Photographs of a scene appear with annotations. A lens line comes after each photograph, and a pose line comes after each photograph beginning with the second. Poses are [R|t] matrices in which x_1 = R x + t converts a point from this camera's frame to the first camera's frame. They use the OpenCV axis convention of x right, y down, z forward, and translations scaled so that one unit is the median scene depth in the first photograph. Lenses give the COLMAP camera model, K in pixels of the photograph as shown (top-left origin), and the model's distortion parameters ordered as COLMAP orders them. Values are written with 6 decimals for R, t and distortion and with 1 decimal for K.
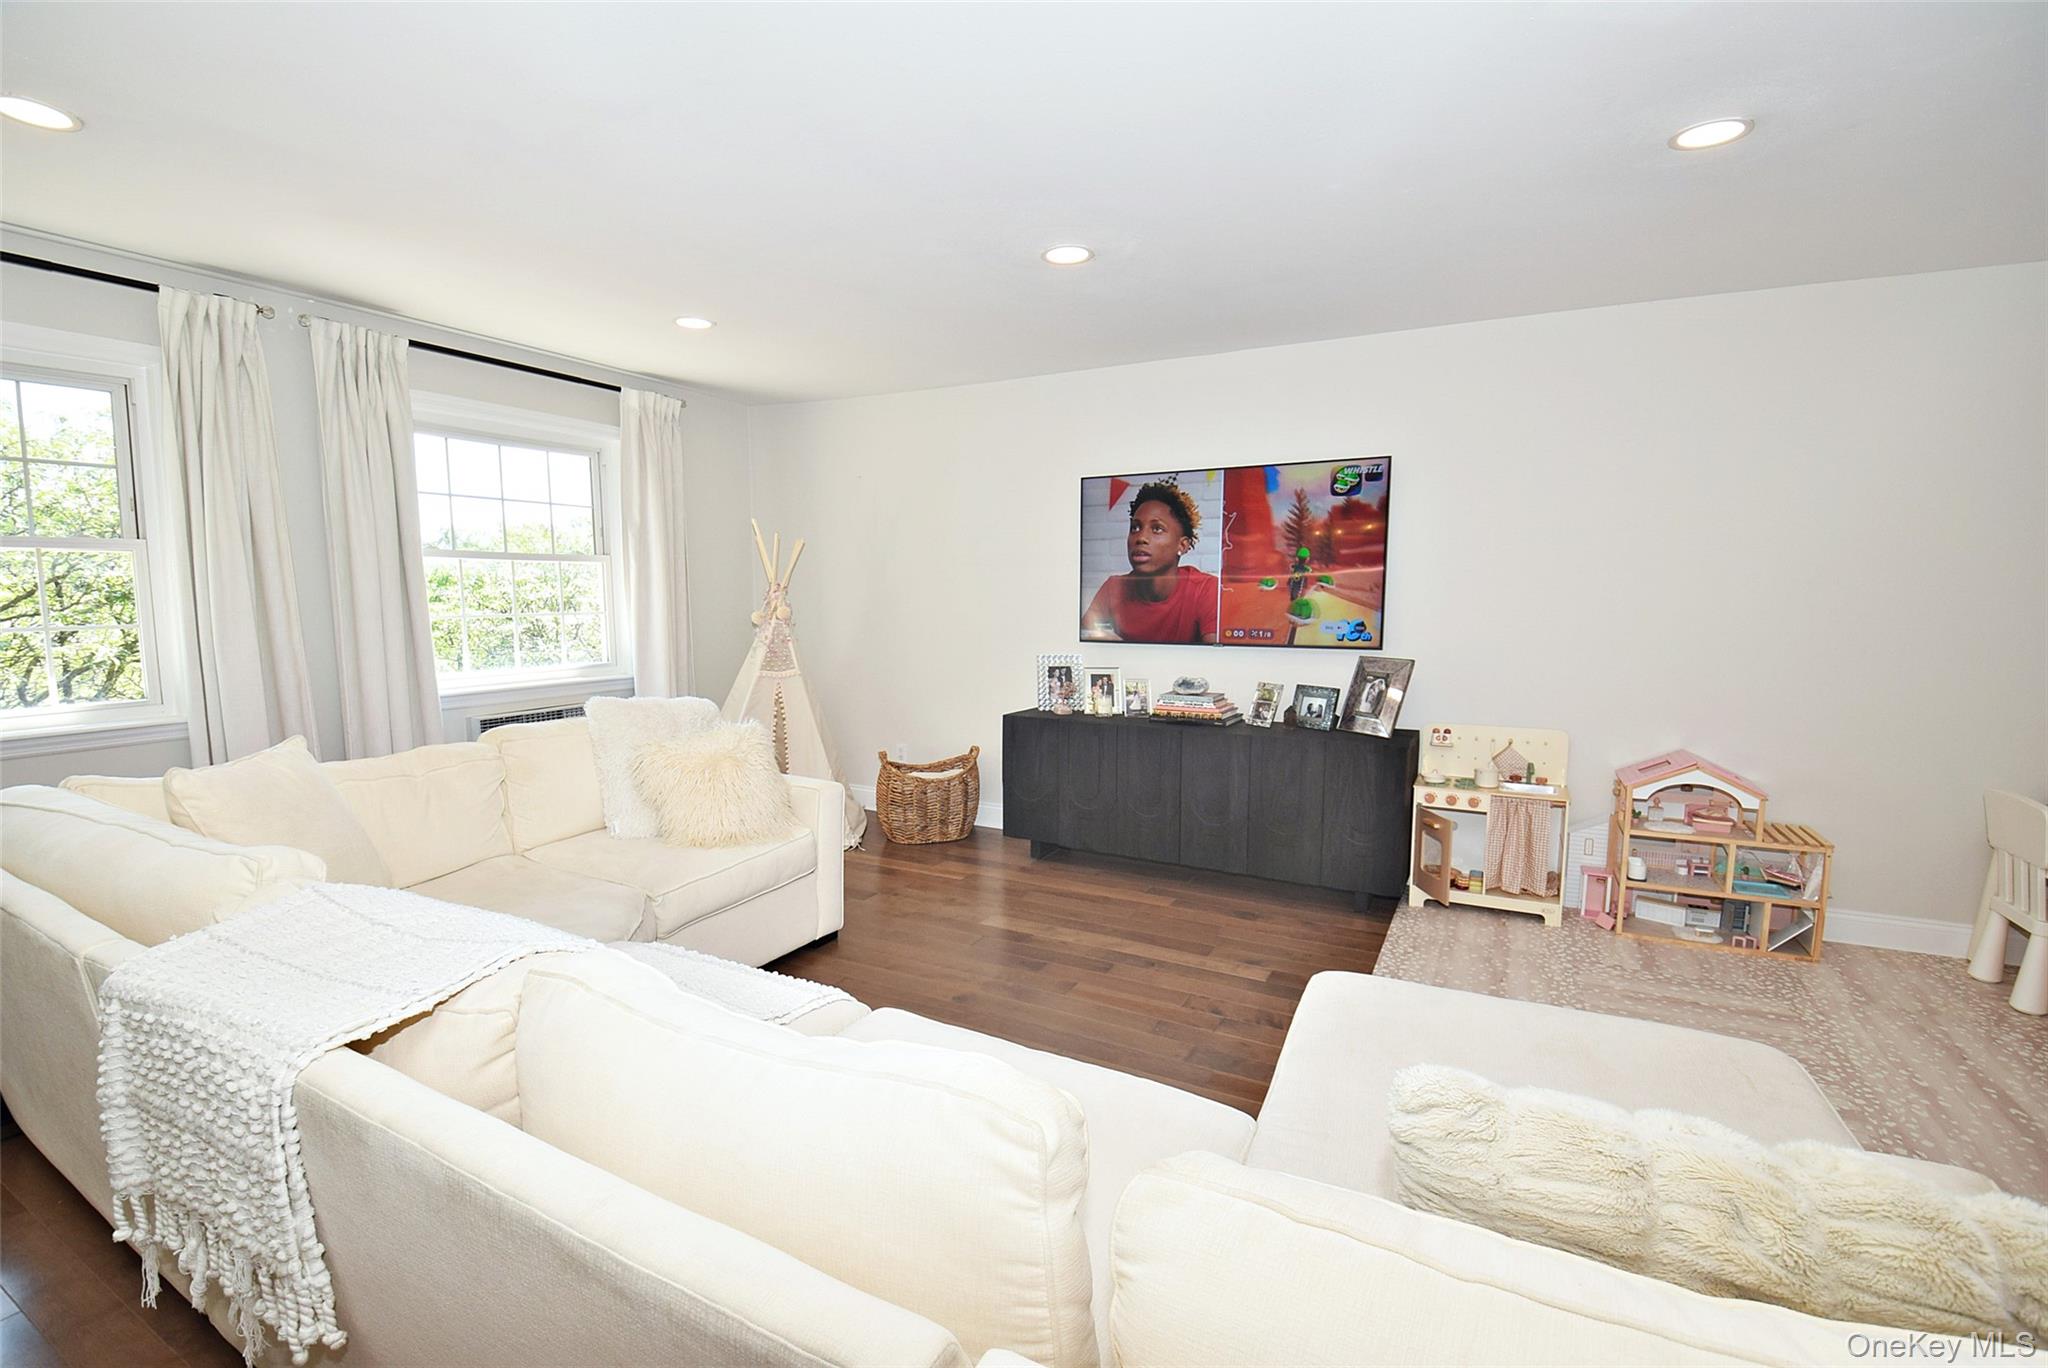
lens RADIAL K [[910.1, 0, 1028.3], [0, 910.1, 695.3], [0, 0, 1]] dist [-0.004371, -0.010491]
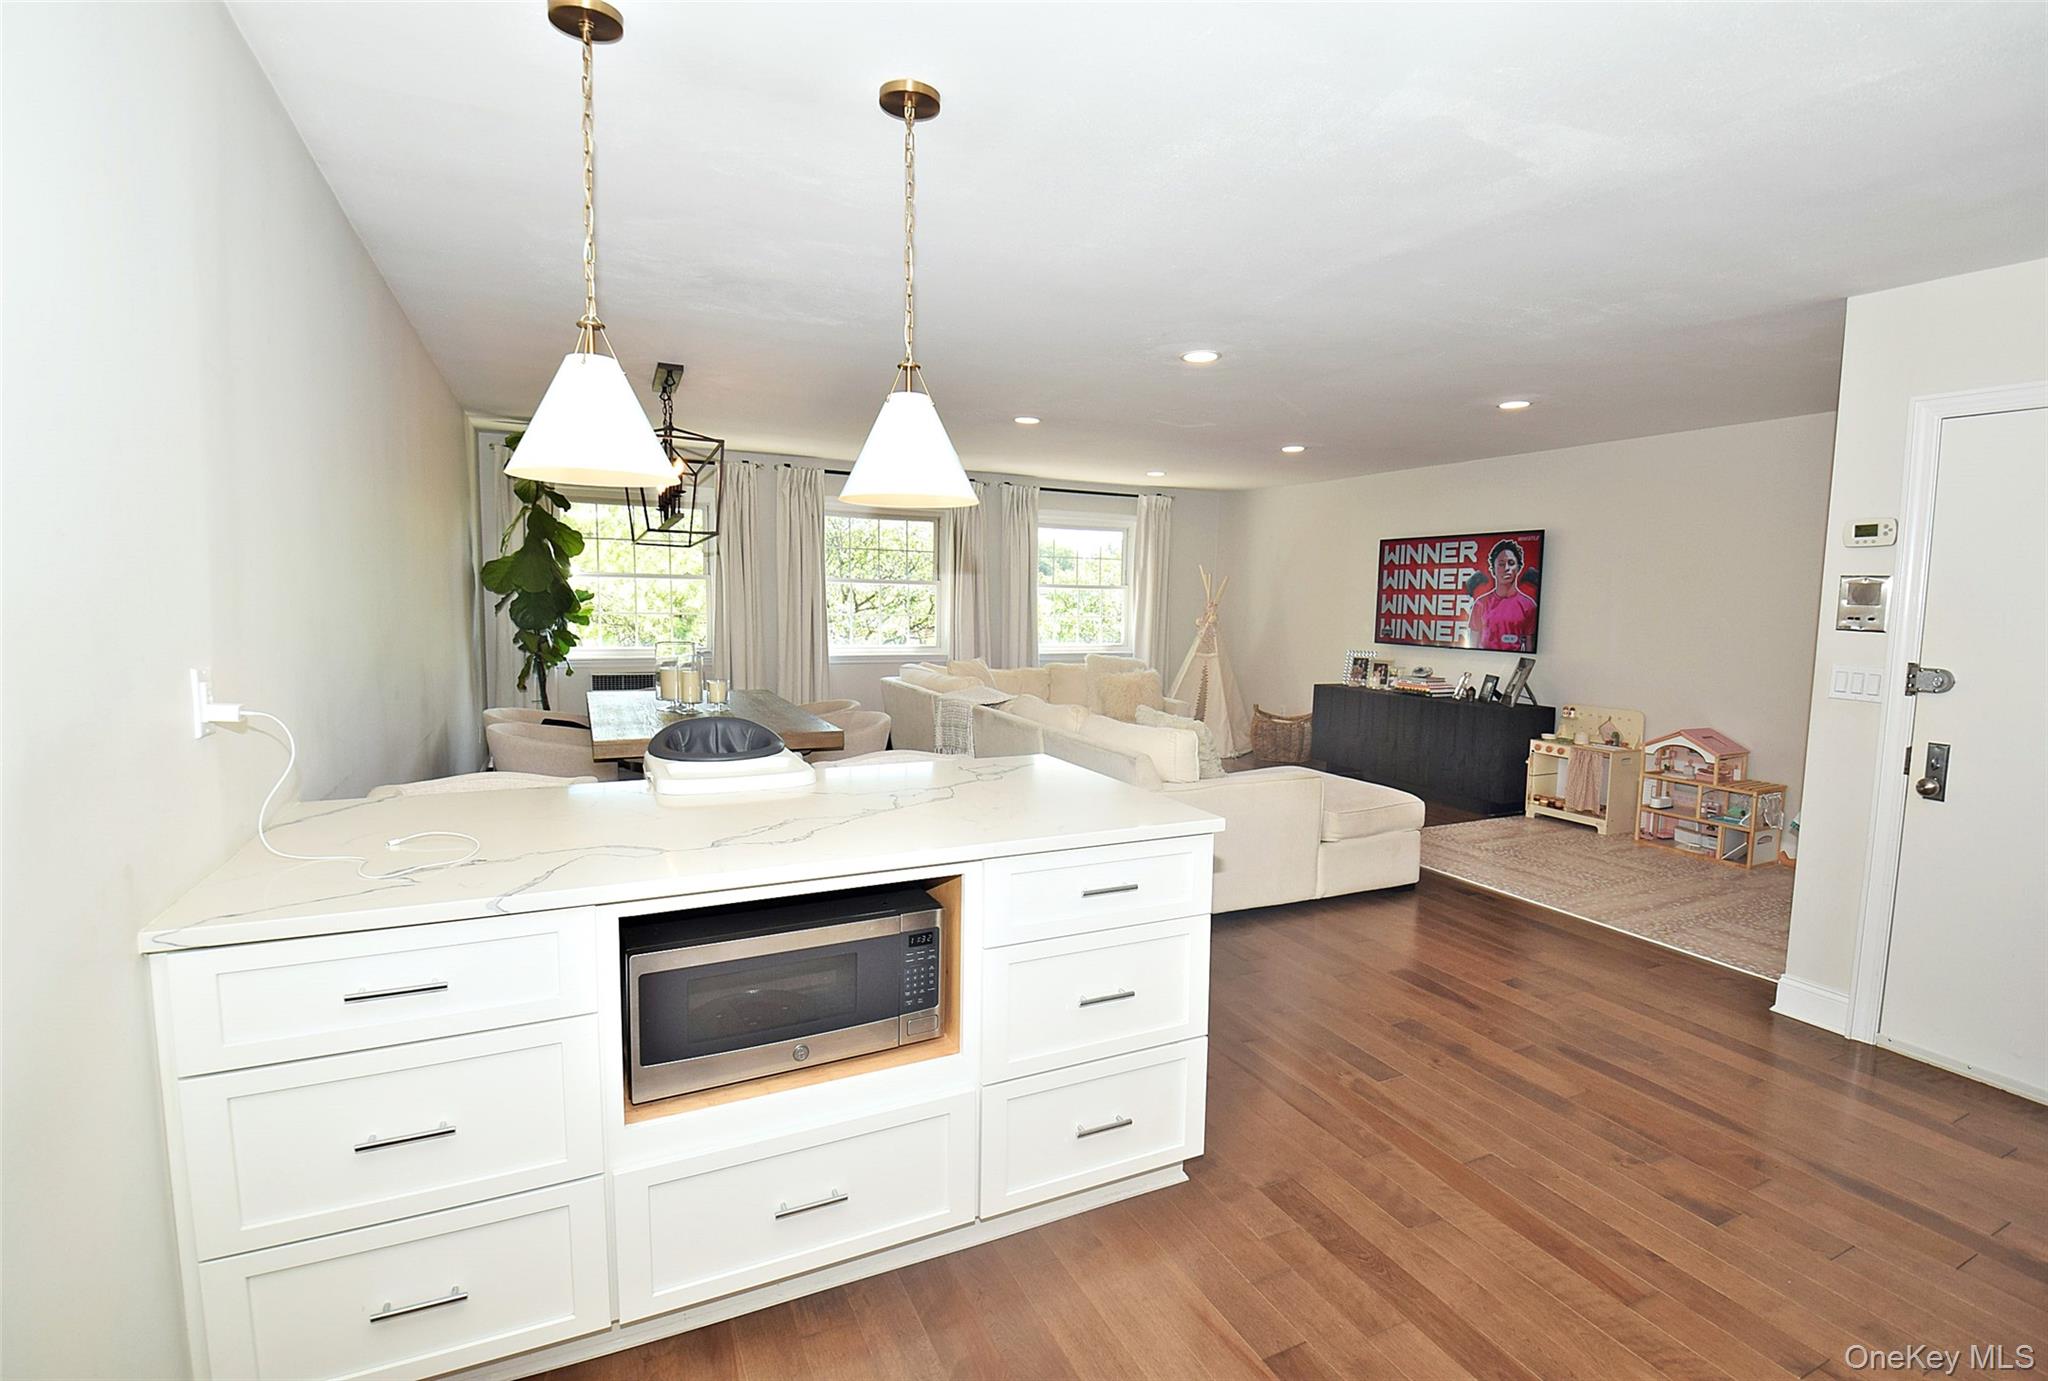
lens RADIAL K [[910.1, 0, 1071.4], [0, 910.1, 689.9], [0, 0, 1]] dist [-0.004371, -0.010491]
pose [[0.823983, 0.072072, -0.562012, 0.605484], [-0.082511, 0.996567, 0.006828, 0.064306], [0.560575, 0.040746, 0.827101, -0.701313]]
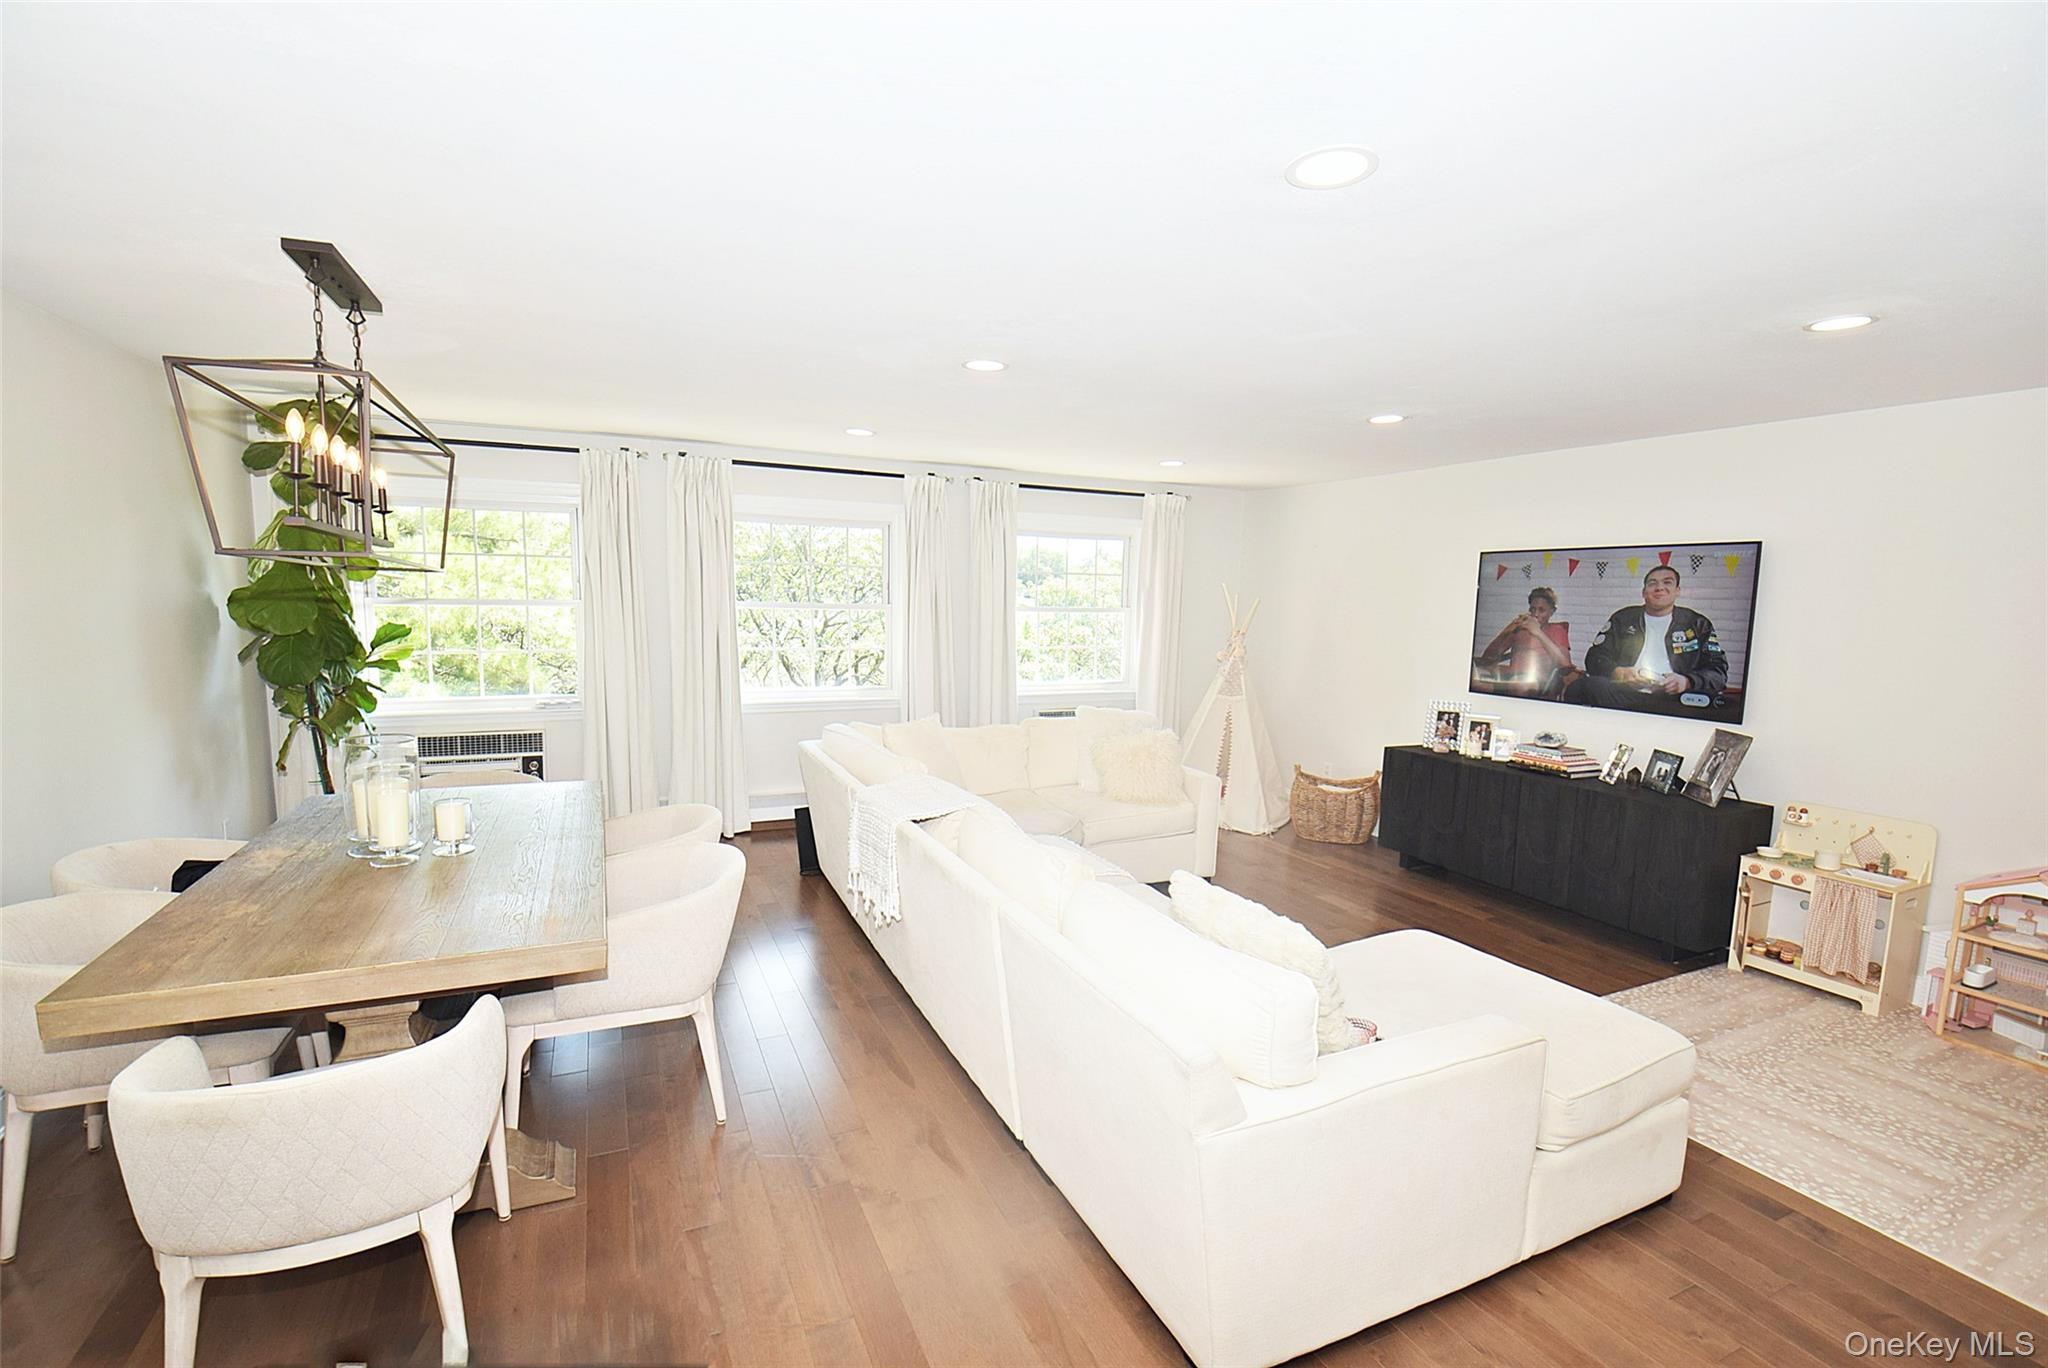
lens RADIAL K [[910.1, 0, 1016.7], [0, 910.1, 702.9], [0, 0, 1]] dist [-0.004371, -0.010491]
pose [[0.794667, 0.084458, -0.601142, 0.348770], [-0.088754, 0.995798, 0.022579, -0.023983], [0.600523, 0.035411, 0.798823, -0.324326]]
